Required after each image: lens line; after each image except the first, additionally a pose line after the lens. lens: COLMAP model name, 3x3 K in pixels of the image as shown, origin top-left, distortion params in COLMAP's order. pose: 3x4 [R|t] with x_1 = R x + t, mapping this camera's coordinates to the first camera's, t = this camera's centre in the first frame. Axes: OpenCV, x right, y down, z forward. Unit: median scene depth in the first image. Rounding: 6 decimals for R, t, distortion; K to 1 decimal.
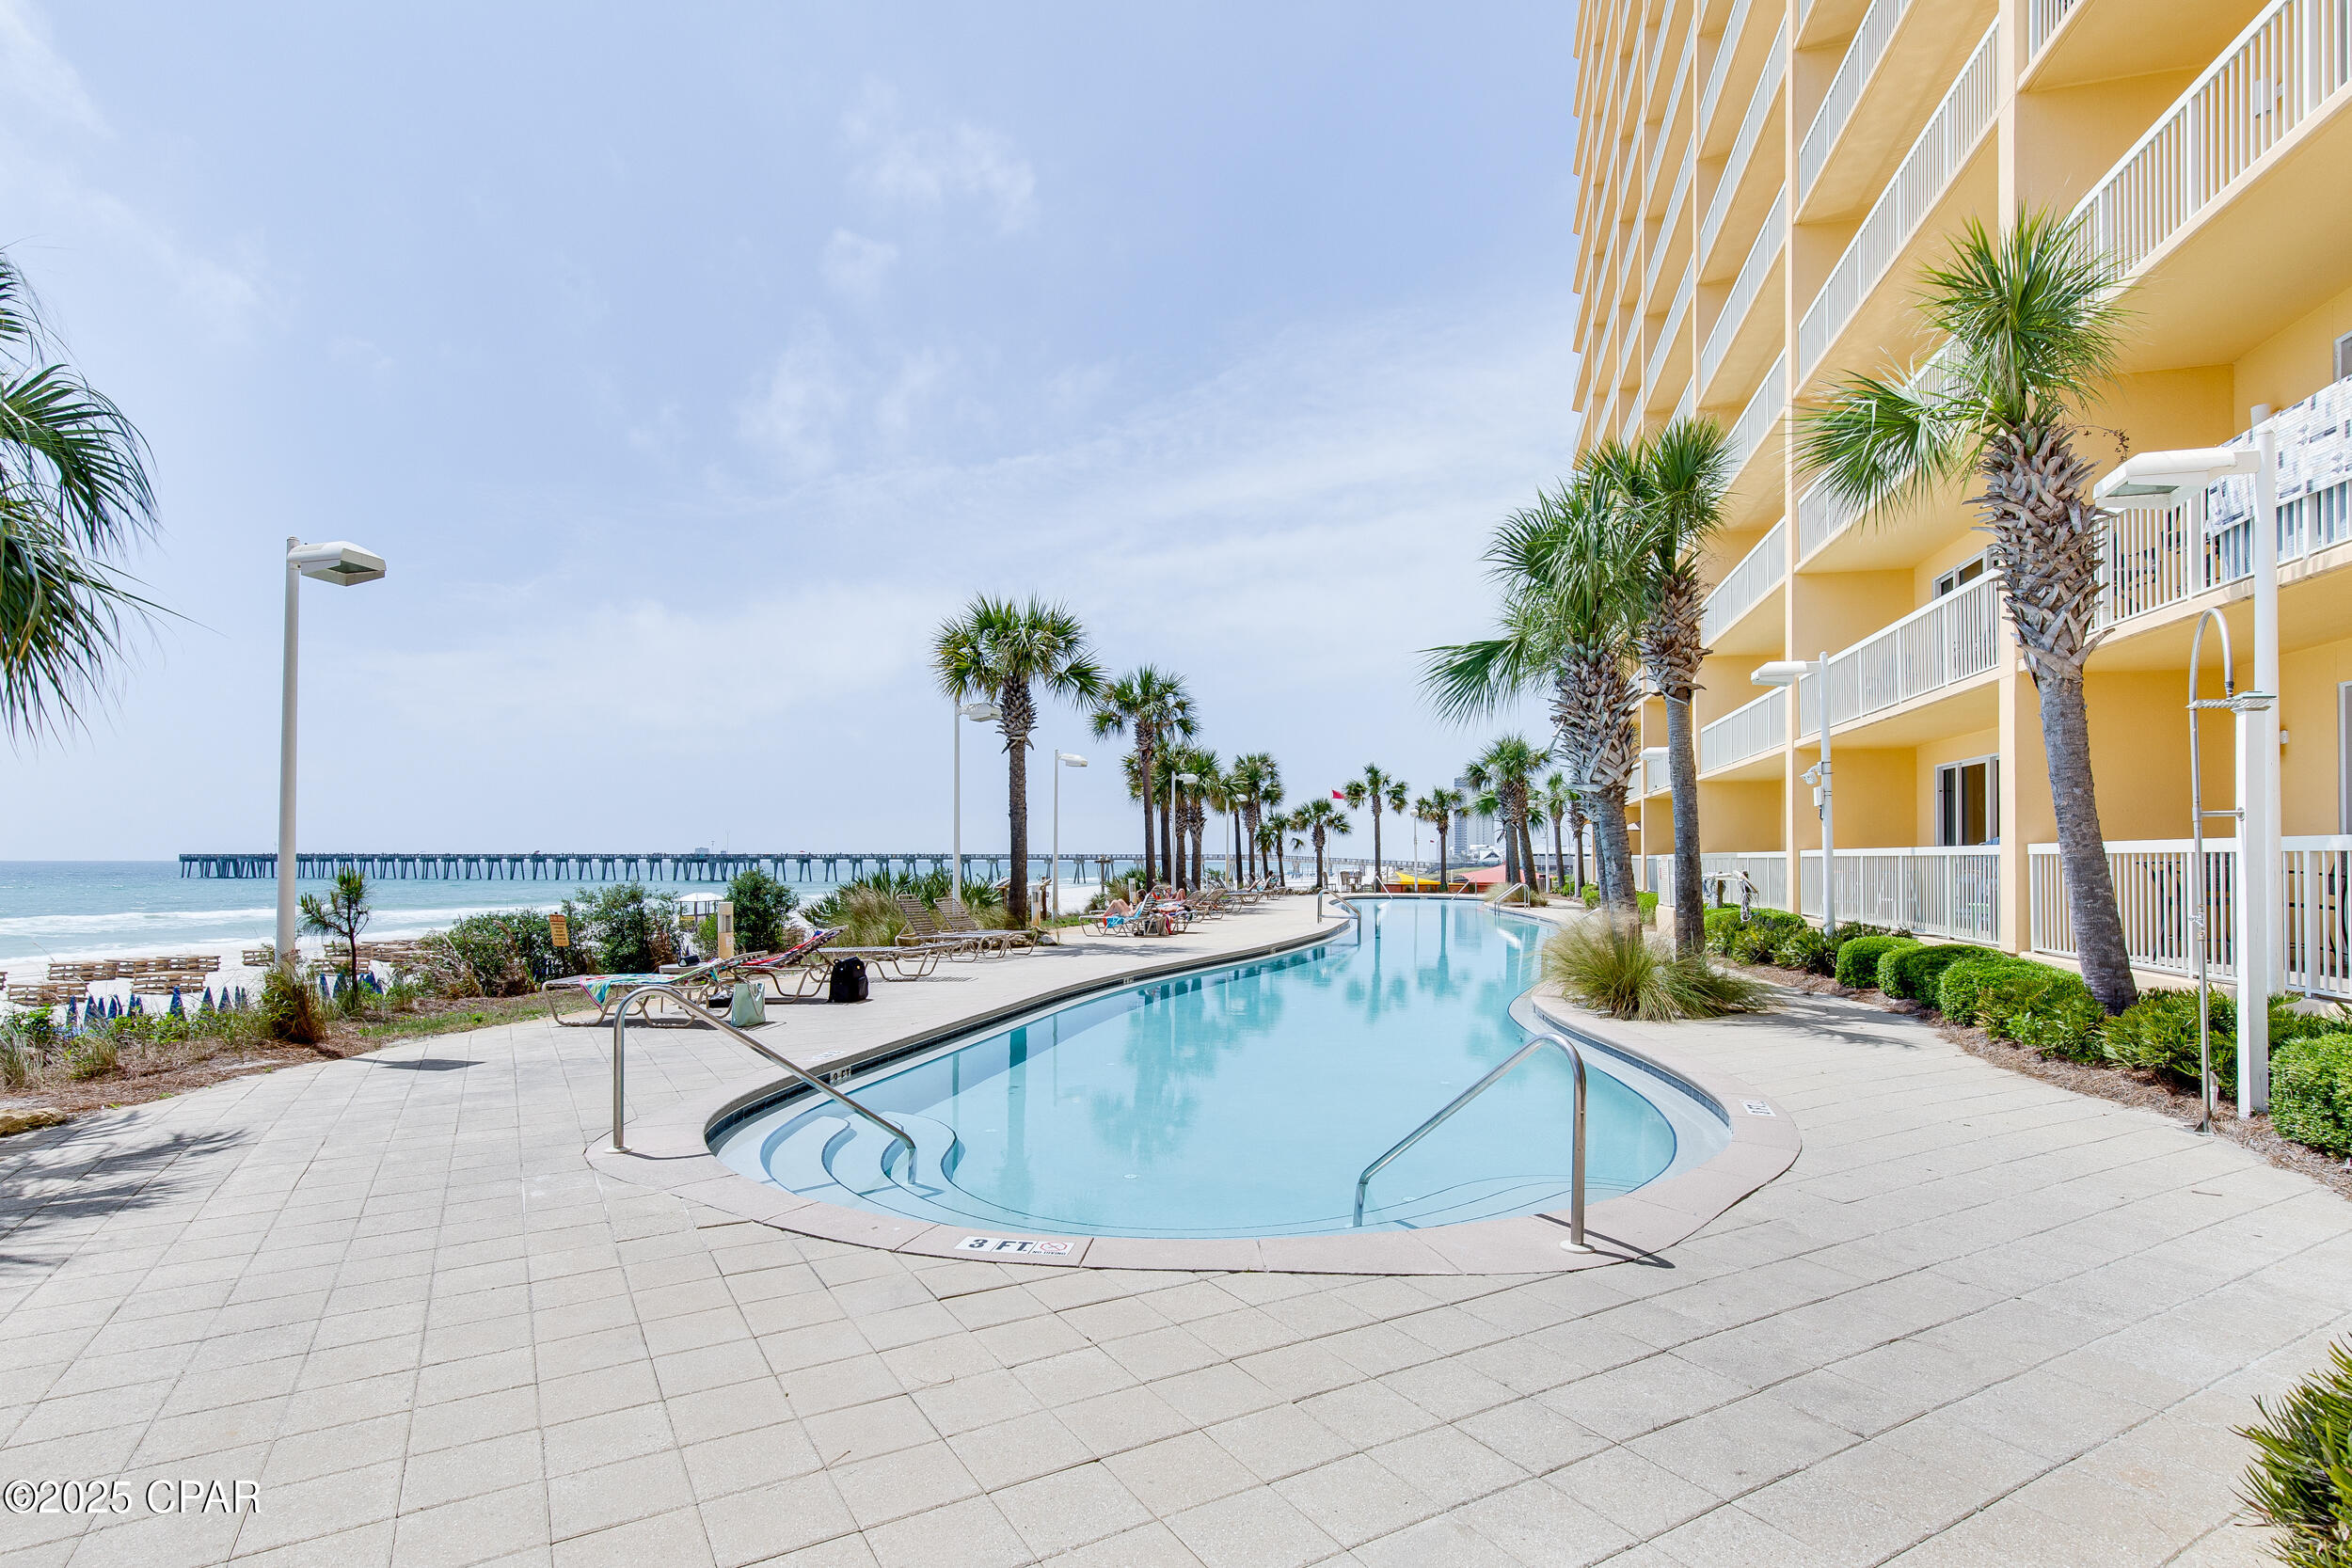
lens RADIAL K [[1156.9, 0, 1187.6], [0, 1156.9, 852.7], [0, 0, 1]] dist [0.017382, 0.000243]
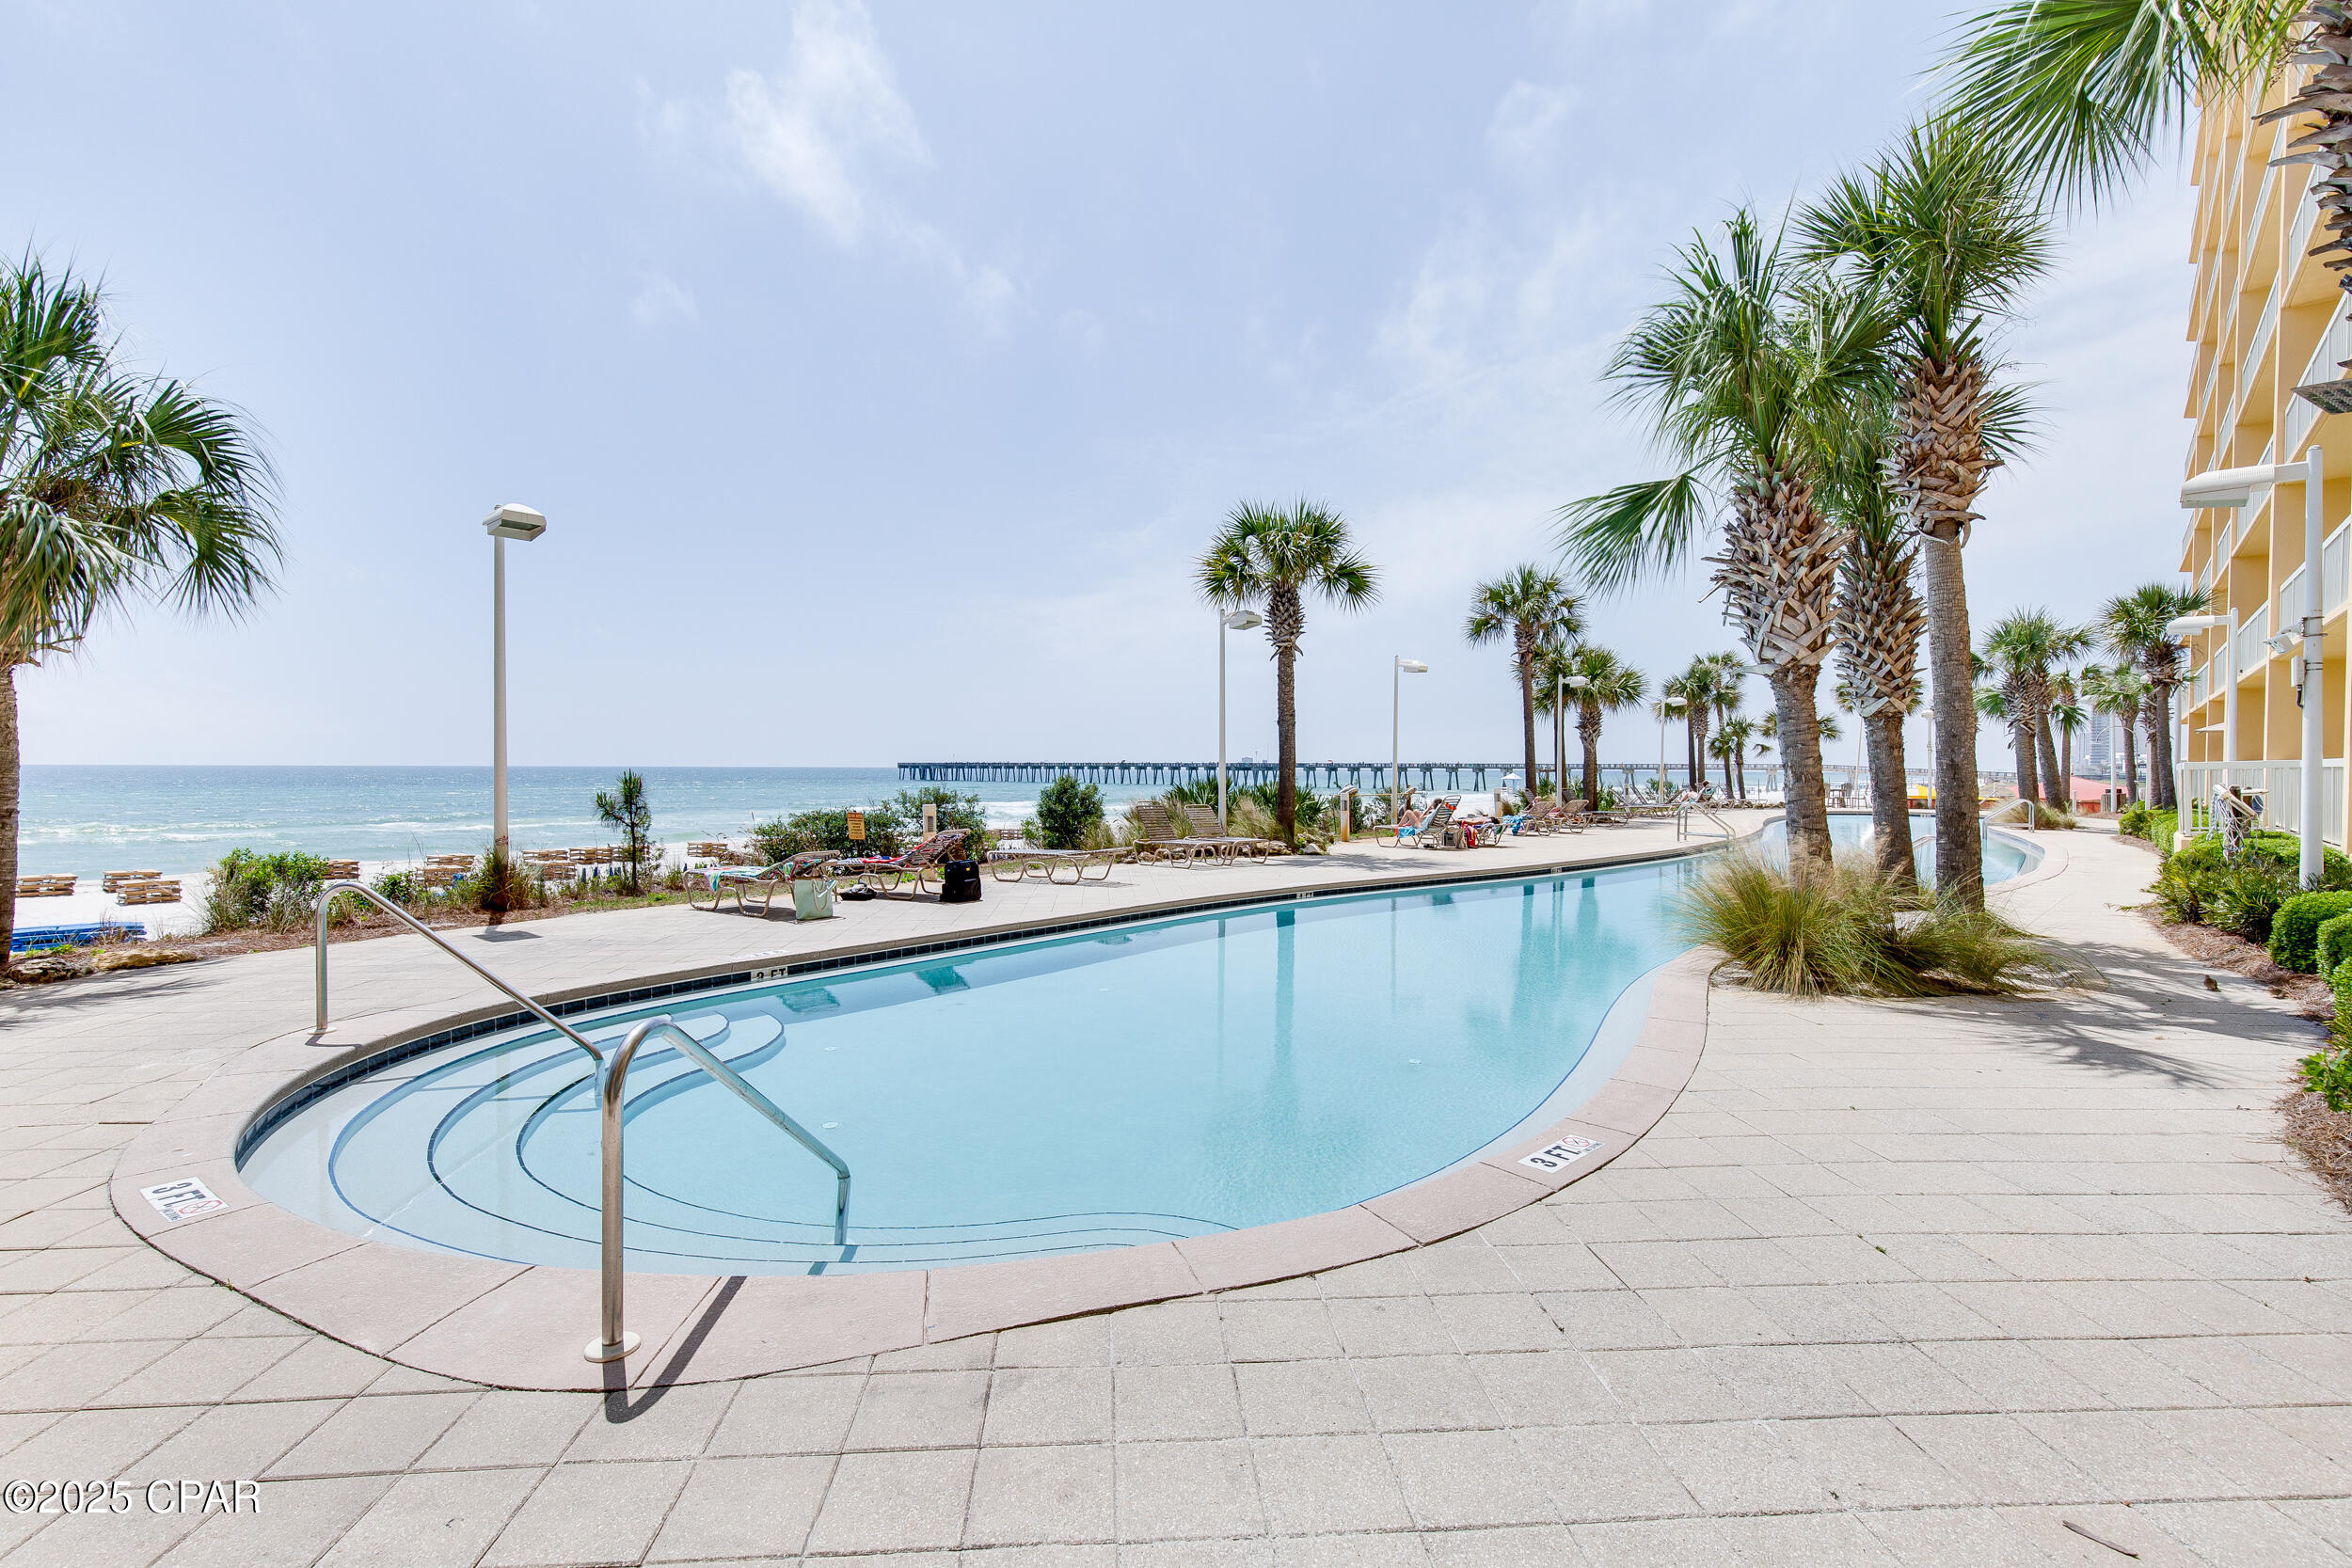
lens RADIAL K [[1082.4, 0, 1201.2], [0, 1082.4, 794.4], [0, 0, 1]] dist [0.014564, -0.000223]
pose [[0.895215, 0.013489, -0.445431, 0.123527], [-0.000229, 0.999556, 0.029809, 0.001055], [0.445635, -0.026583, 0.894820, 0.082358]]
